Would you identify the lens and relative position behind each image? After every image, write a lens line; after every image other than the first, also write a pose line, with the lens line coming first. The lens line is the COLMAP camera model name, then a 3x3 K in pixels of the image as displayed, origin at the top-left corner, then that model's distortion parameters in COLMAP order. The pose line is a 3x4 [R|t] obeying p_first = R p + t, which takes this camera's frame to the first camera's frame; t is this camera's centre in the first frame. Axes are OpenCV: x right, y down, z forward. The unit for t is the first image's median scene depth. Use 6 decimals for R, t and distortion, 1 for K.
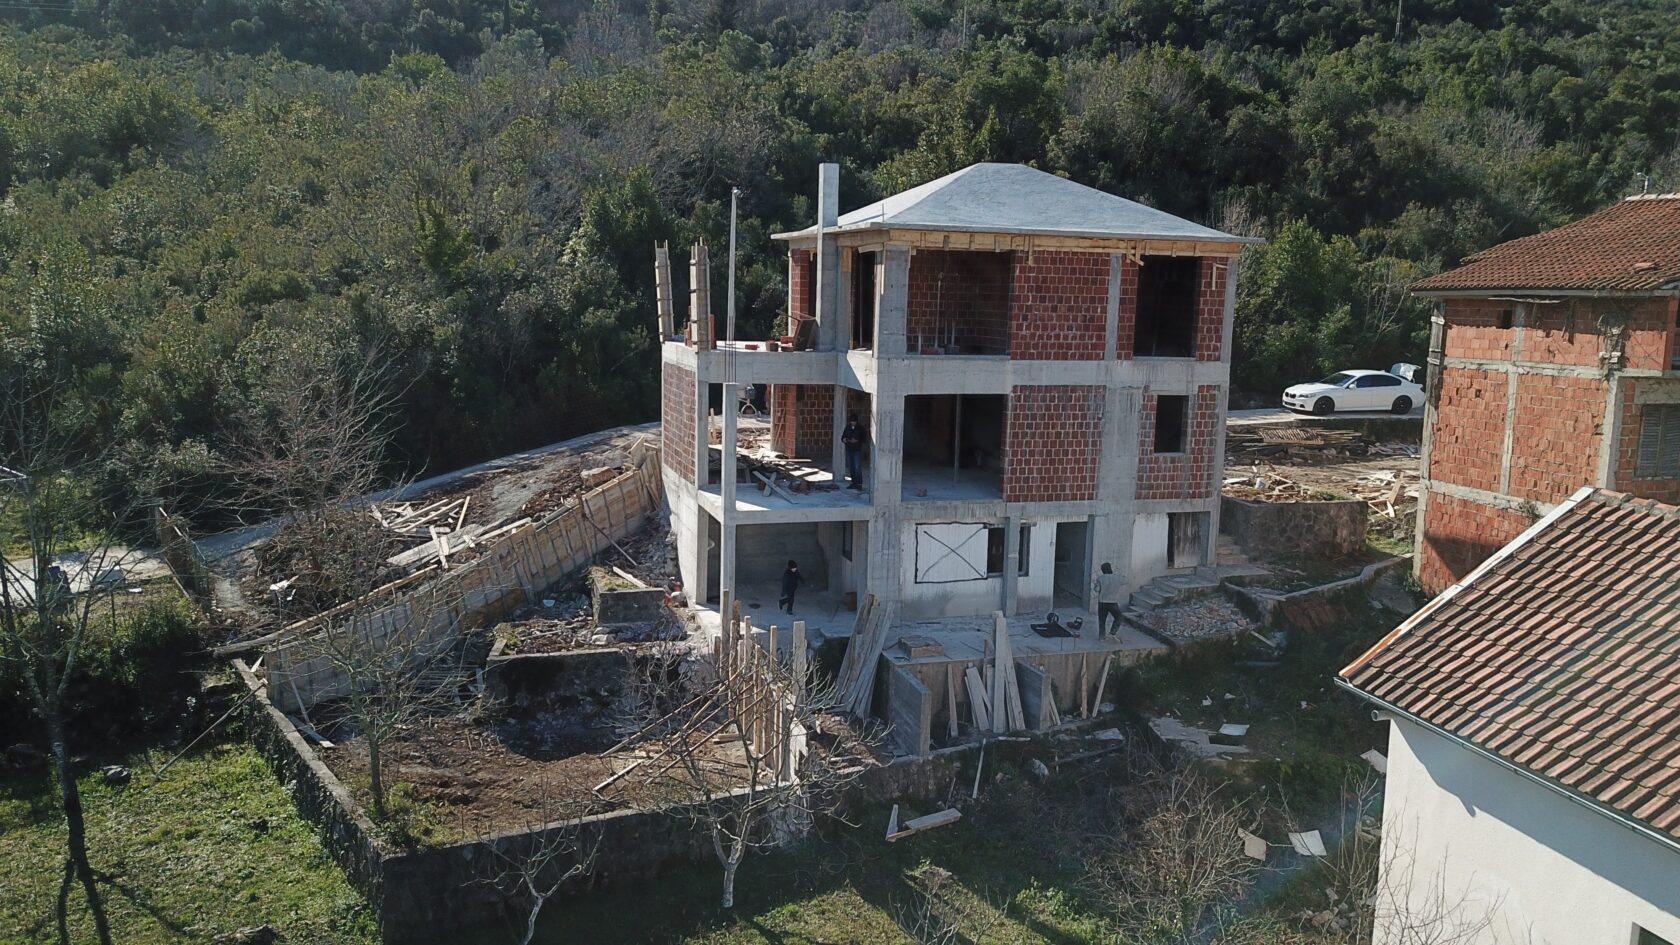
lens RADIAL K [[1274.6, 0, 840.0], [0, 1274.6, 472.5], [0, 0, 1]] dist [0.000682, -0.011000]
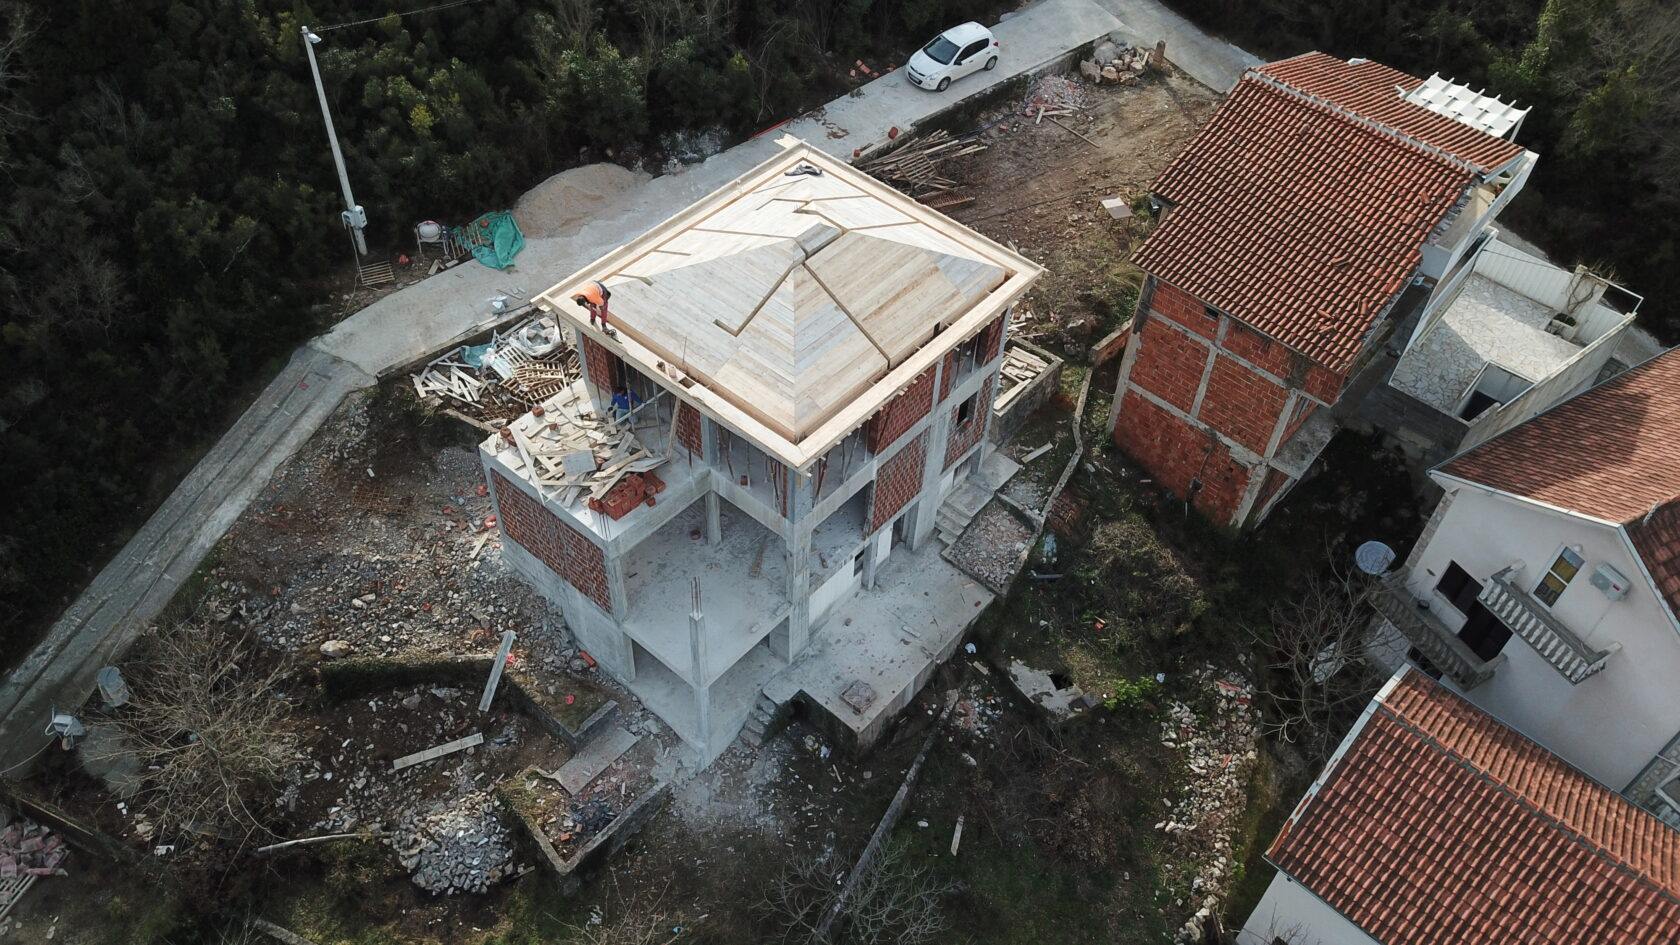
lens RADIAL K [[1293.4, 0, 838.9], [0, 1293.4, 480.0], [0, 0, 1]] dist [0.004215, -0.006184]
pose [[0.843607, -0.391138, 0.367885, -0.326165], [0.055241, 0.744707, 0.665102, -0.836991], [-0.534113, -0.540762, 0.649846, 0.242881]]
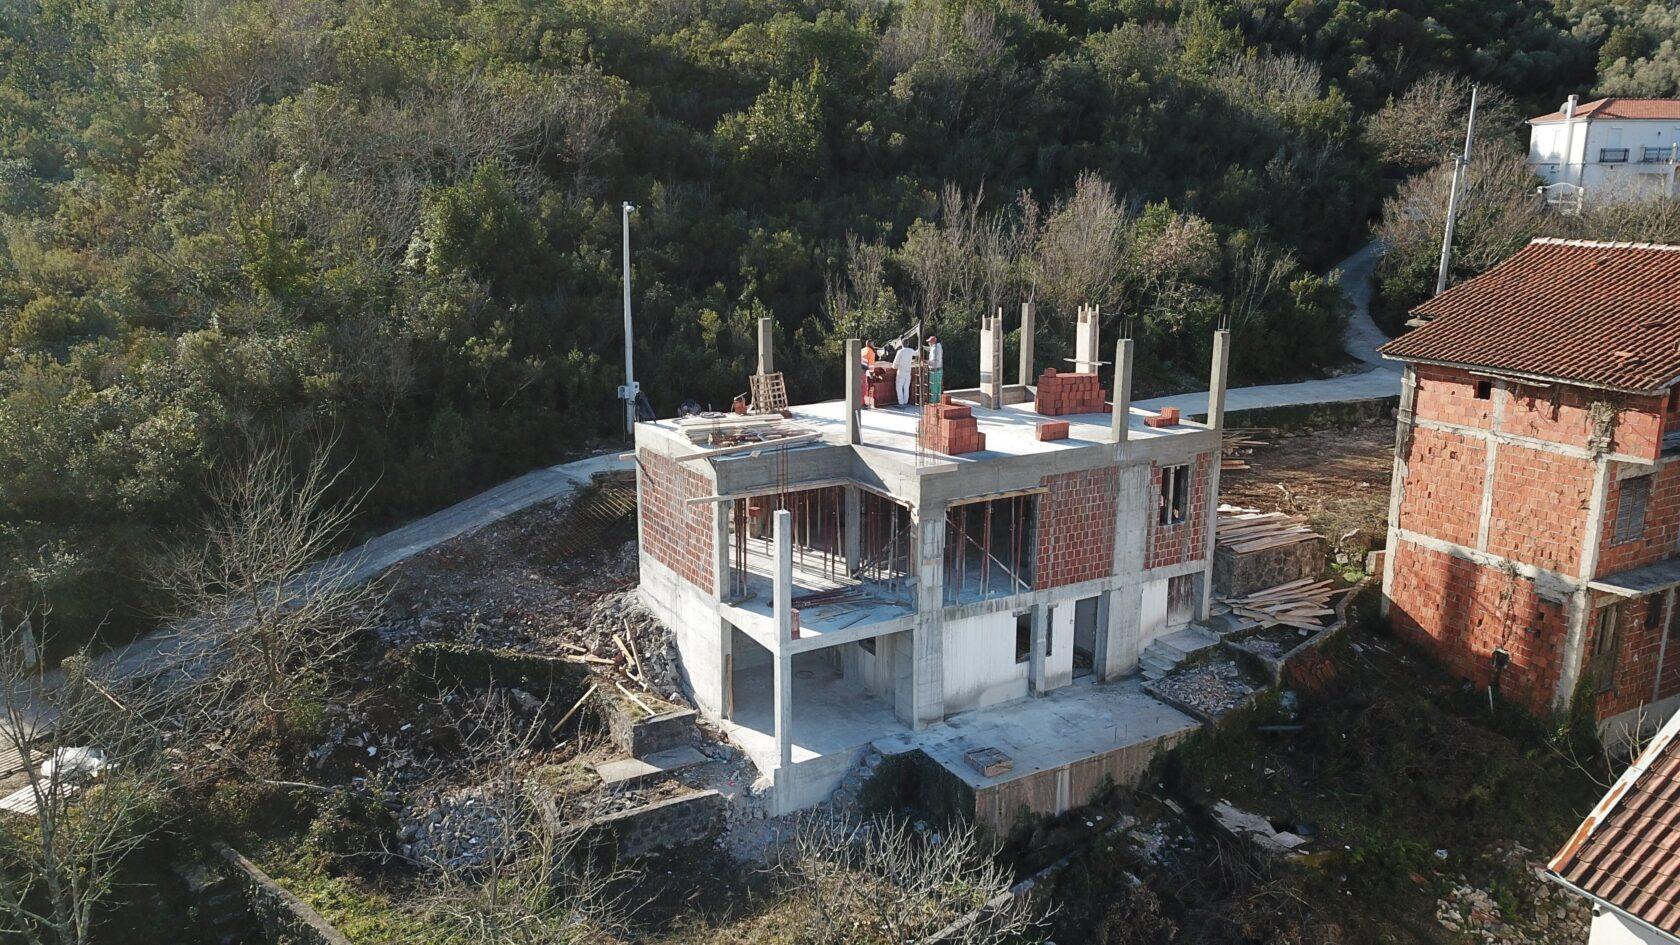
lens RADIAL K [[1278.5, 0, 836.3], [0, 1278.5, 475.0], [0, 0, 1]] dist [-0.000696, 0.007358]
pose [[0.974149, -0.076860, 0.212430, -0.229681], [0.055210, 0.992828, 0.106042, -0.182890], [-0.219057, -0.091573, 0.971405, 0.061893]]
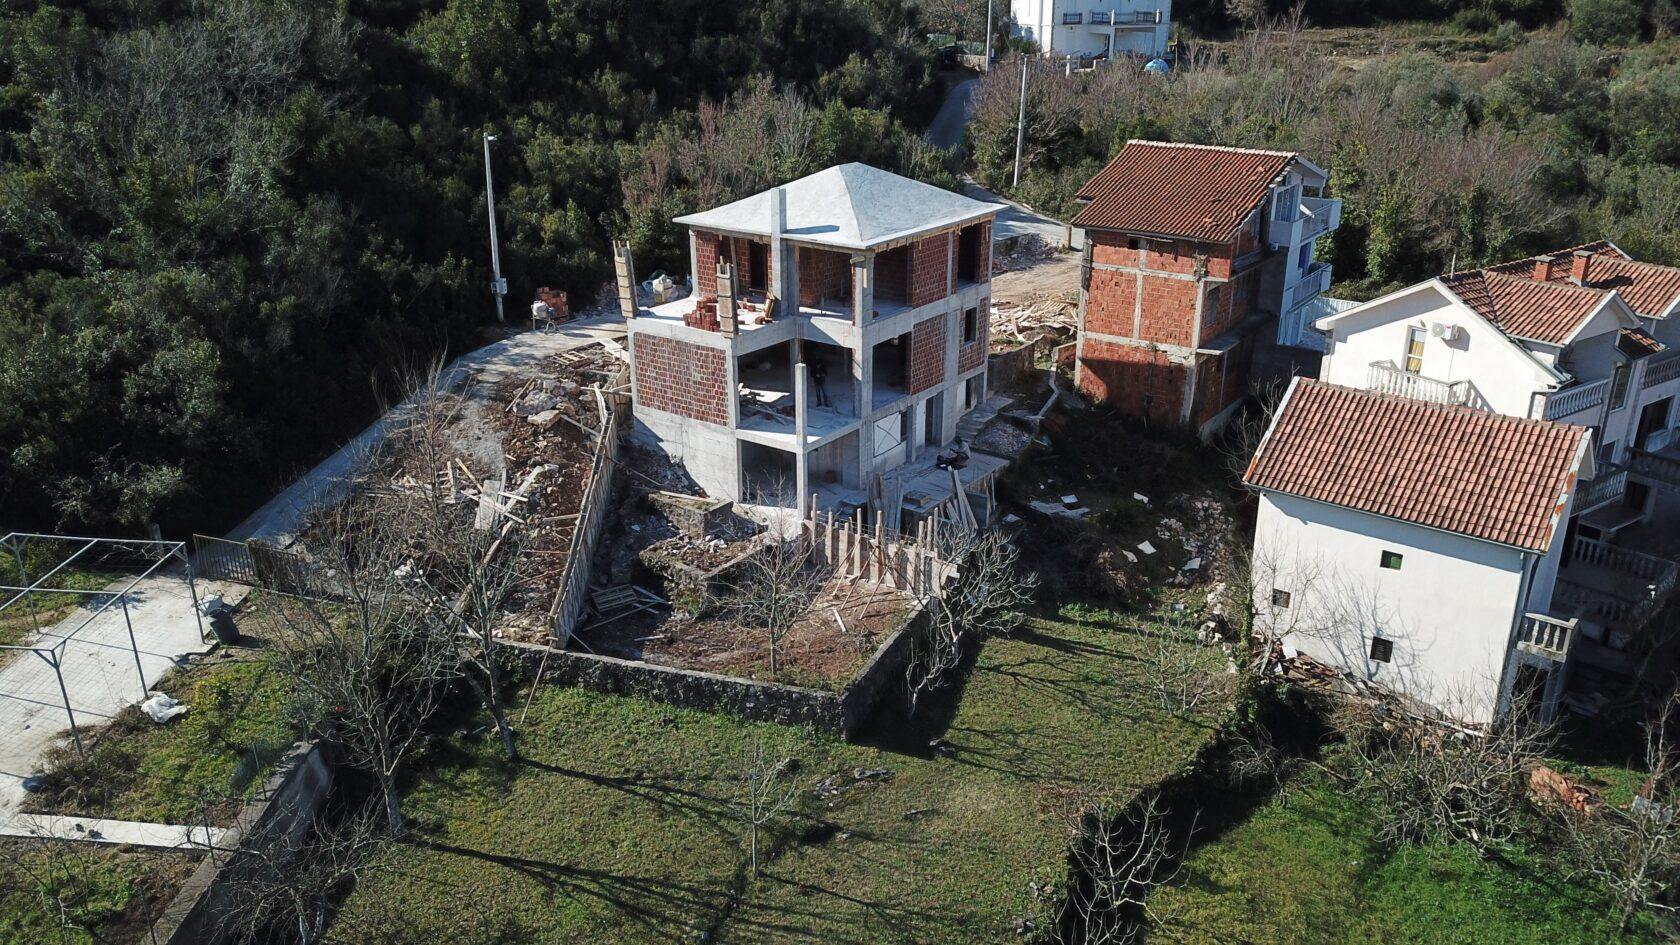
lens RADIAL K [[1289.9, 0, 836.3], [0, 1289.9, 497.5], [0, 0, 1]] dist [0.110550, -0.547152]
pose [[0.797598, -0.252654, 0.547725, -0.874701], [0.108192, 0.953246, 0.282163, -0.325571], [-0.593407, -0.165793, 0.787642, -0.256875]]
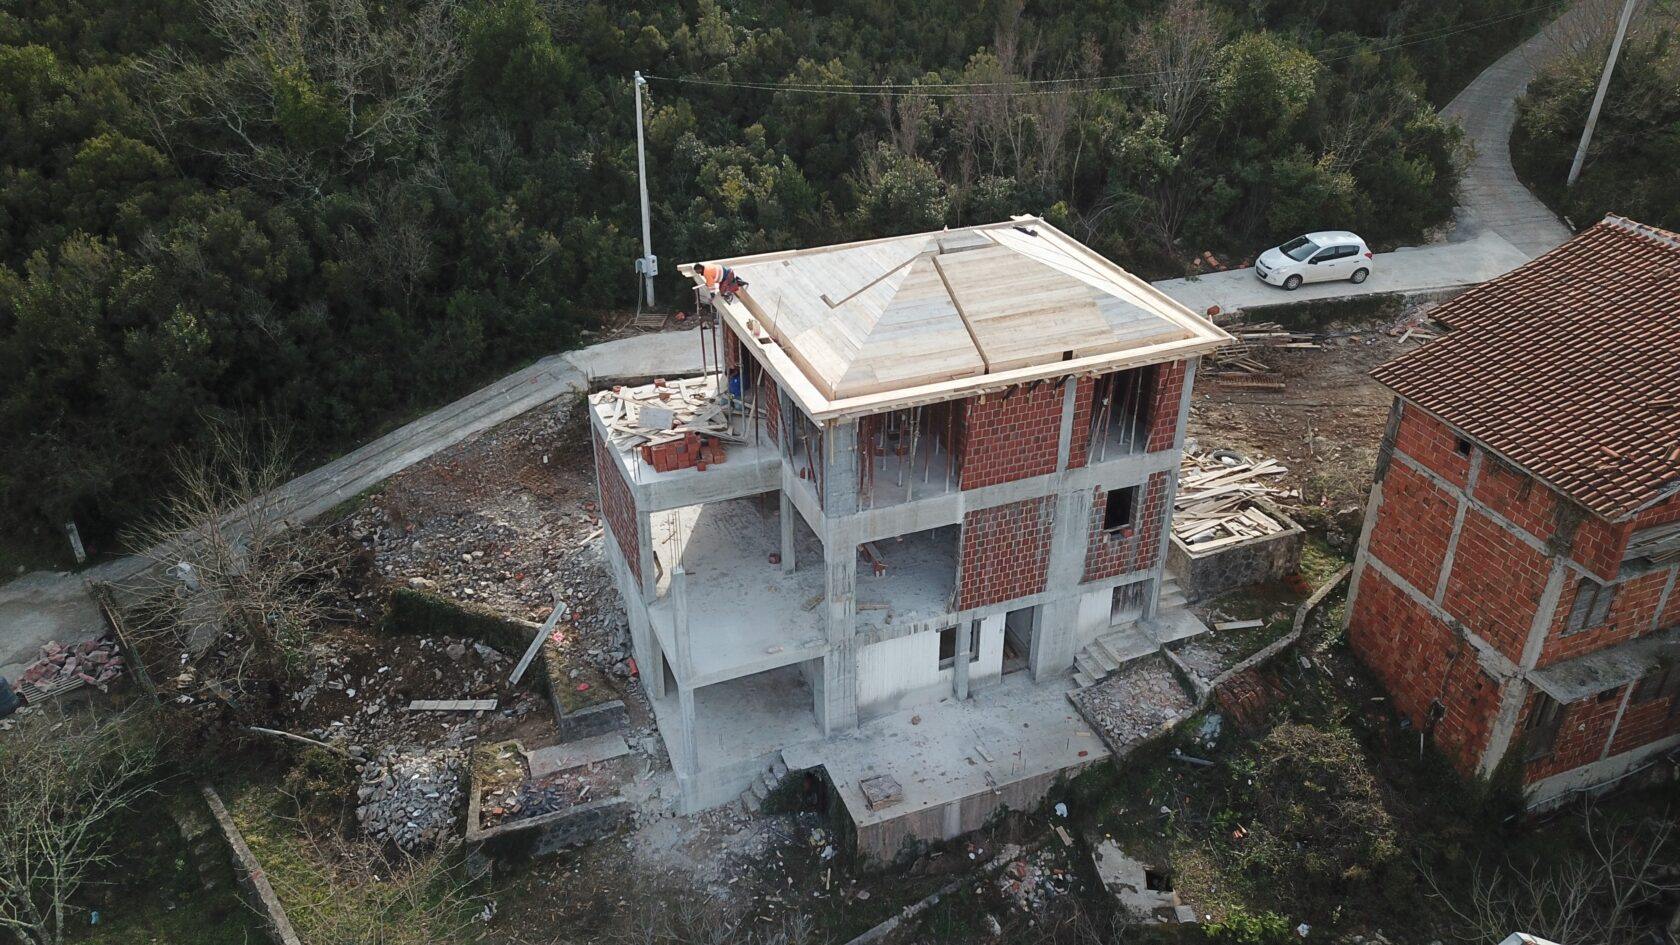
lens RADIAL K [[1280.9, 0, 840.0], [0, 1280.9, 472.5], [0, 0, 1]] dist [0.002899, 0.001380]
pose [[0.996467, -0.063414, 0.055063, -0.011493], [0.038361, 0.926921, 0.373290, -0.461850], [-0.074711, -0.369859, 0.926079, 0.106325]]
